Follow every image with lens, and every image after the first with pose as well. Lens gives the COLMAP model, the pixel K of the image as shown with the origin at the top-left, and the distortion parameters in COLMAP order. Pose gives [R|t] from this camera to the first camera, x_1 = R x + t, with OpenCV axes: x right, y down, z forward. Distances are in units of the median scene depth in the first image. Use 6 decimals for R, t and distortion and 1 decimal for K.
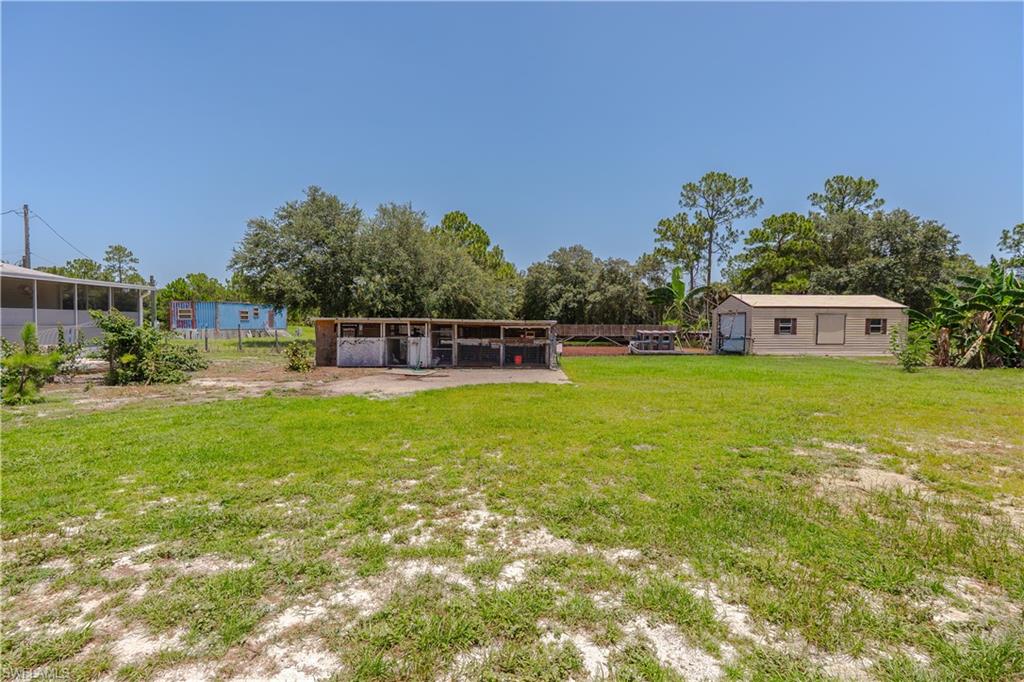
lens RADIAL K [[472.1, 0, 512.0], [0, 472.1, 341.0], [0, 0, 1]] dist [-0.002621, -0.000395]
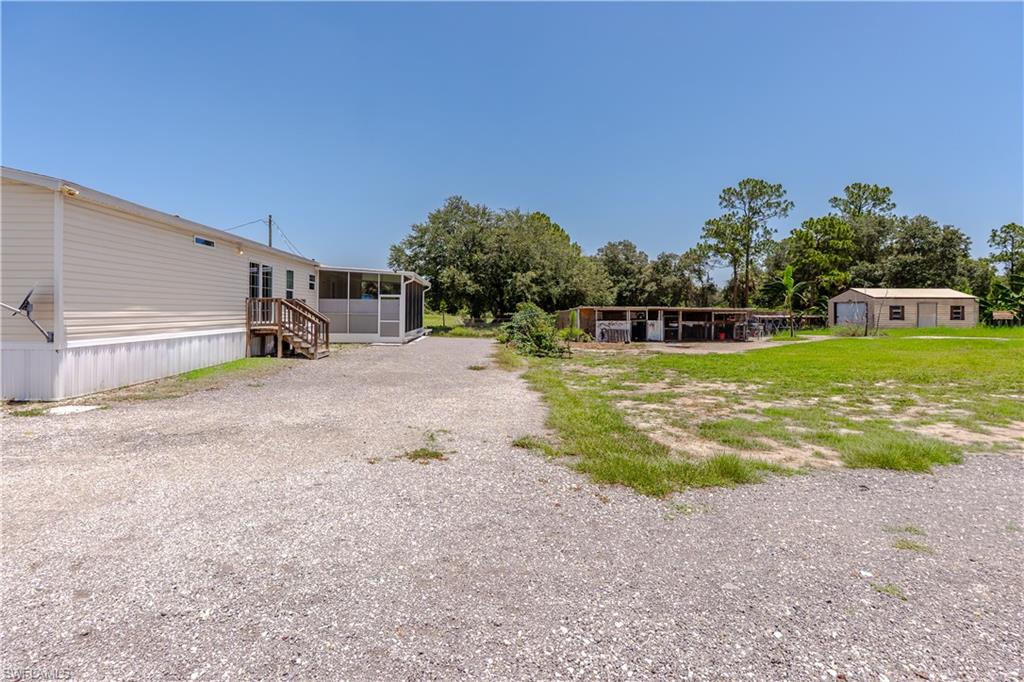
lens RADIAL K [[472.9, 0, 511.9], [0, 472.9, 312.0], [0, 0, 1]] dist [0.000509, -0.000006]
pose [[0.998853, -0.003663, 0.047733, -0.283842], [0.005264, 0.999426, -0.033461, 0.004953], [-0.047583, 0.033674, 0.998300, -0.155925]]
